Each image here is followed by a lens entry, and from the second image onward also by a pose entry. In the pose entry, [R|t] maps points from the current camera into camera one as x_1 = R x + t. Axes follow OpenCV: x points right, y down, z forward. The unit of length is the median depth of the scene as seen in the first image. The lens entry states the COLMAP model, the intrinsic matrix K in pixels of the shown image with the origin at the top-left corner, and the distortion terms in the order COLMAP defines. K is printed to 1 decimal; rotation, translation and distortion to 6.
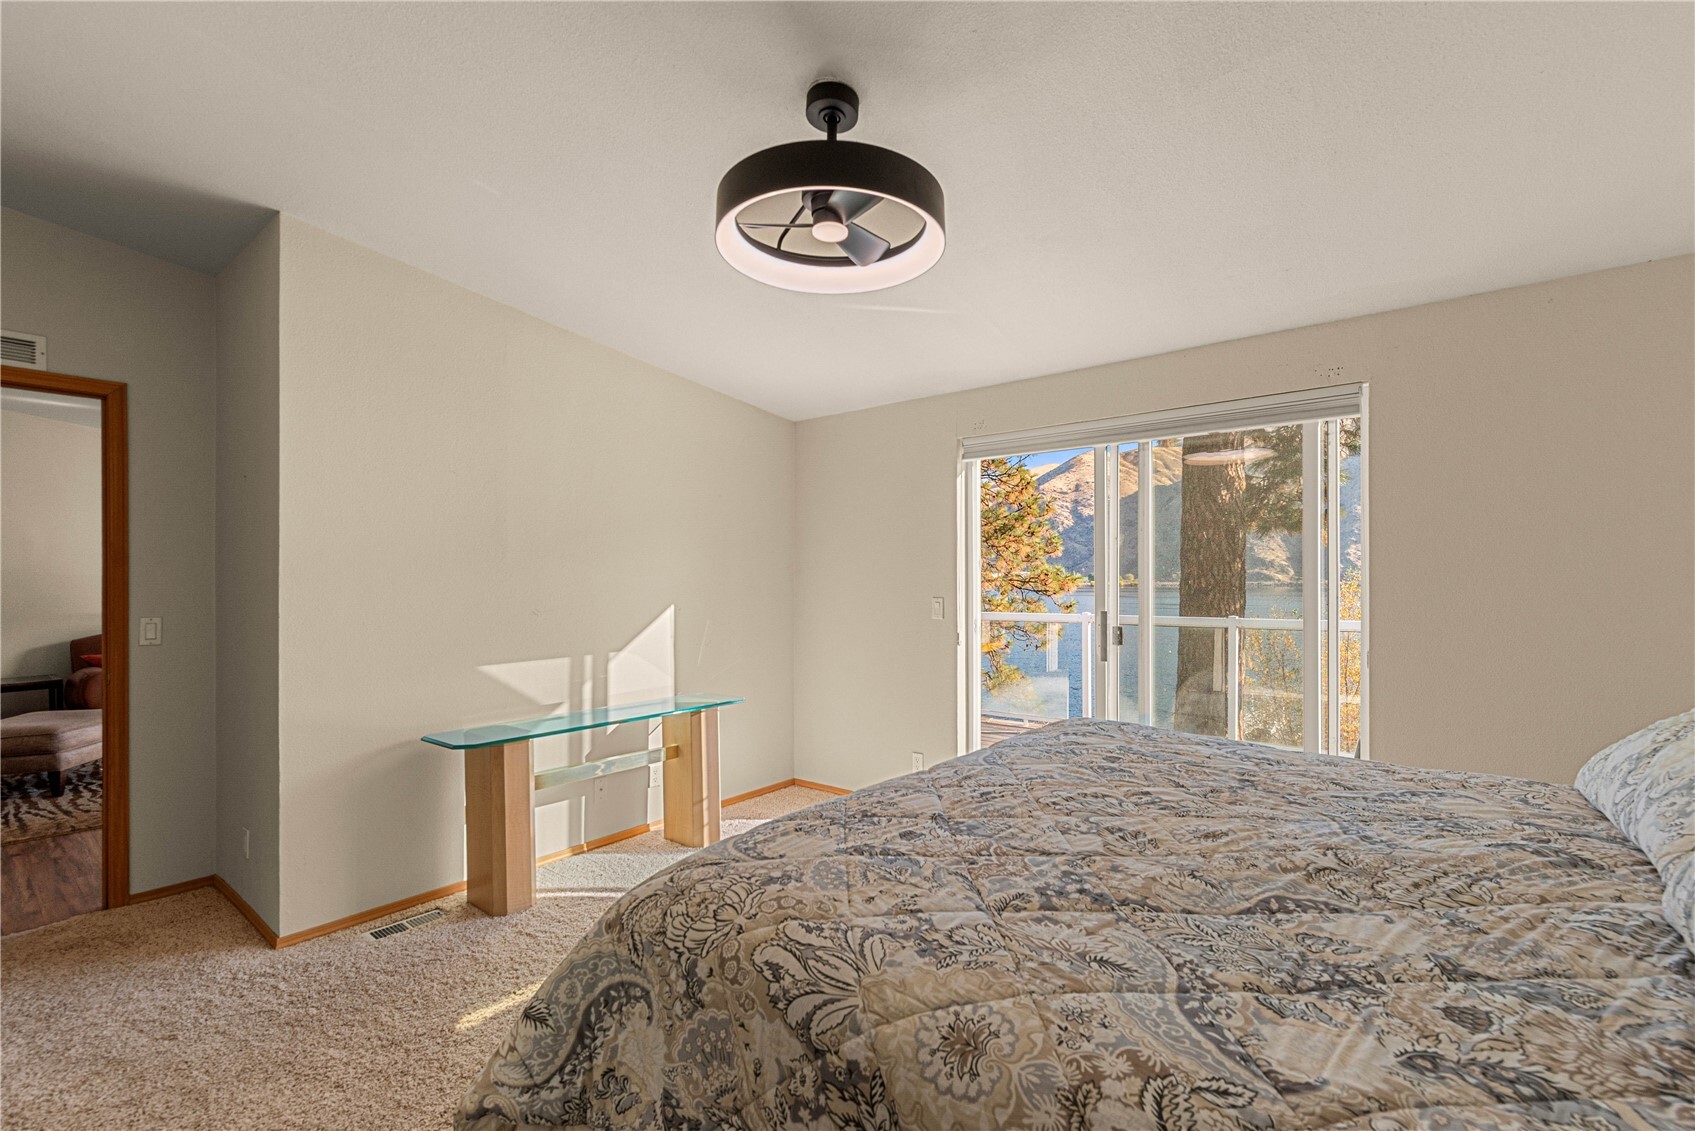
lens RADIAL K [[747.5, 0, 849.6], [0, 747.5, 579.9], [0, 0, 1]] dist [0.002467, 0.000188]
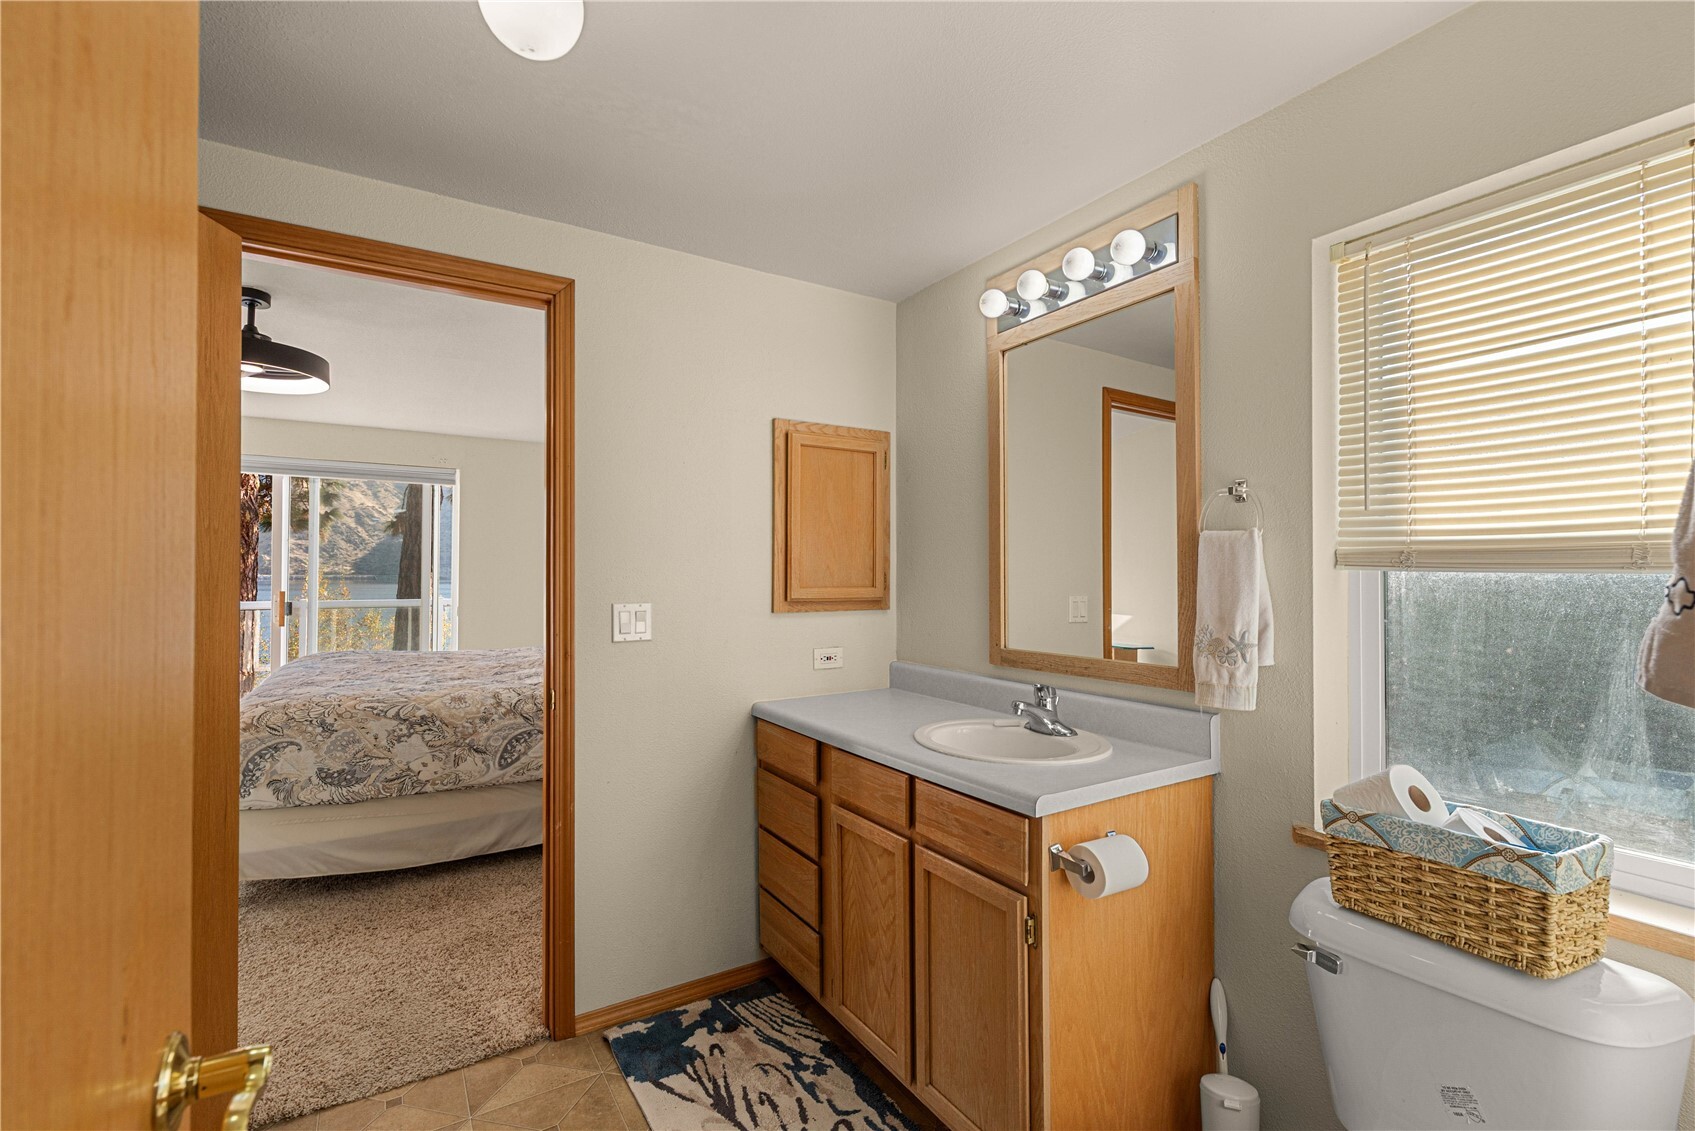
lens RADIAL K [[747.5, 0, 853.0], [0, 747.5, 570.8], [0, 0, 1]] dist [0.002467, 0.000188]
pose [[0.308269, 0.015962, 0.951165, -2.299486], [-0.012256, 0.999843, -0.012807, 0.027292], [-0.951220, -0.007710, 0.308416, -1.626025]]
